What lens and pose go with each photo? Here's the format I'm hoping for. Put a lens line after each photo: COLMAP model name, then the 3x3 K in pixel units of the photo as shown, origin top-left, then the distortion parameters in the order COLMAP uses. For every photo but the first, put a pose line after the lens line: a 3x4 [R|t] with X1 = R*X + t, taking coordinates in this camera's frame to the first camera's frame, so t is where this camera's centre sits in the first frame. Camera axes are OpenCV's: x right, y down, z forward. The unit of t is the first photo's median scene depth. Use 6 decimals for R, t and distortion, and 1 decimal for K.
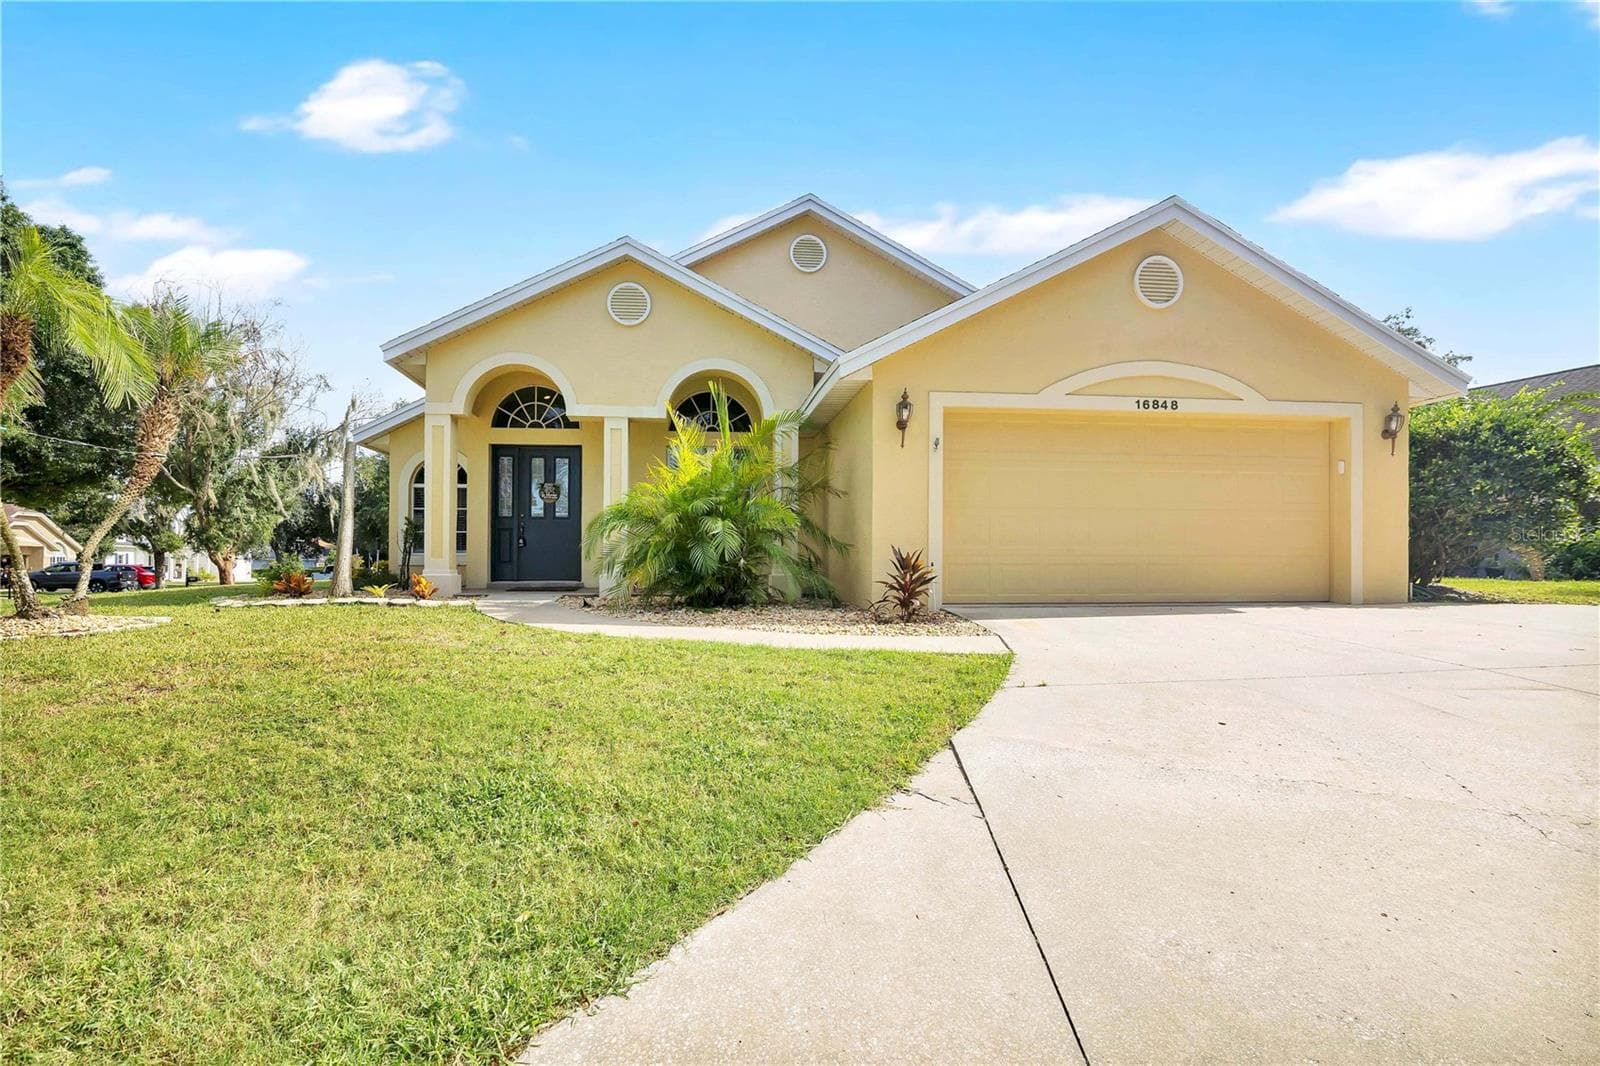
lens RADIAL K [[738.8, 0, 790.2], [0, 738.8, 535.8], [0, 0, 1]] dist [-0.024579, 0.000178]
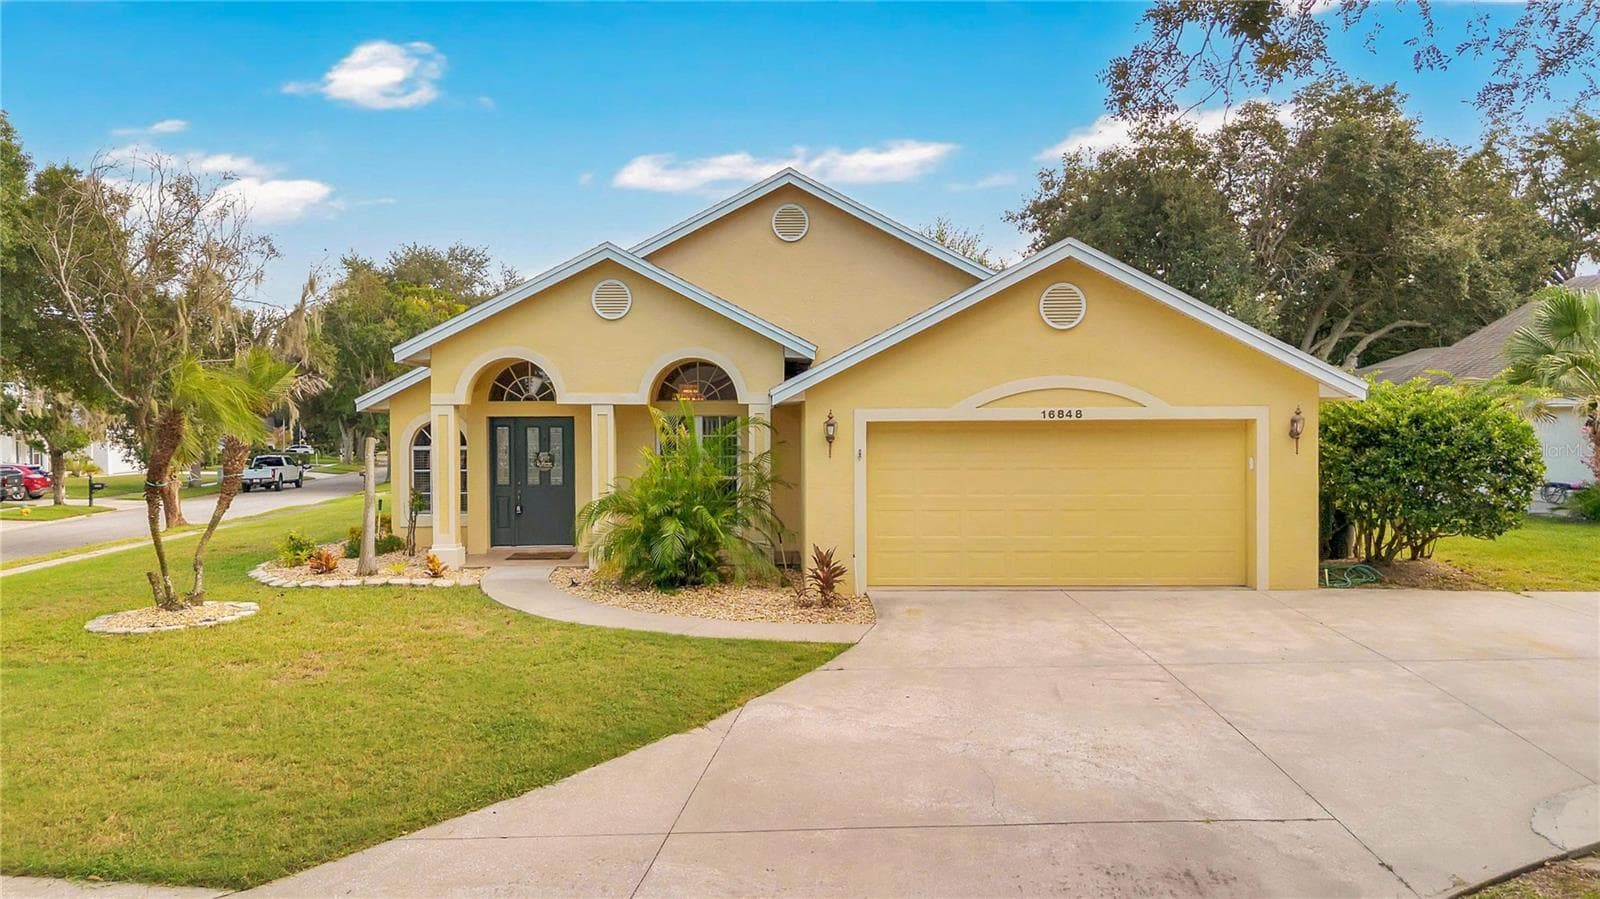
lens RADIAL K [[1054.7, 0, 800.0], [0, 1054.7, 449.5], [0, 0, 1]] dist [0.030492, -0.001720]
pose [[0.996041, -0.002875, -0.088847, 0.203567], [0.006437, 0.999186, 0.039822, -0.160937], [0.088660, -0.040236, 0.995249, -0.556611]]
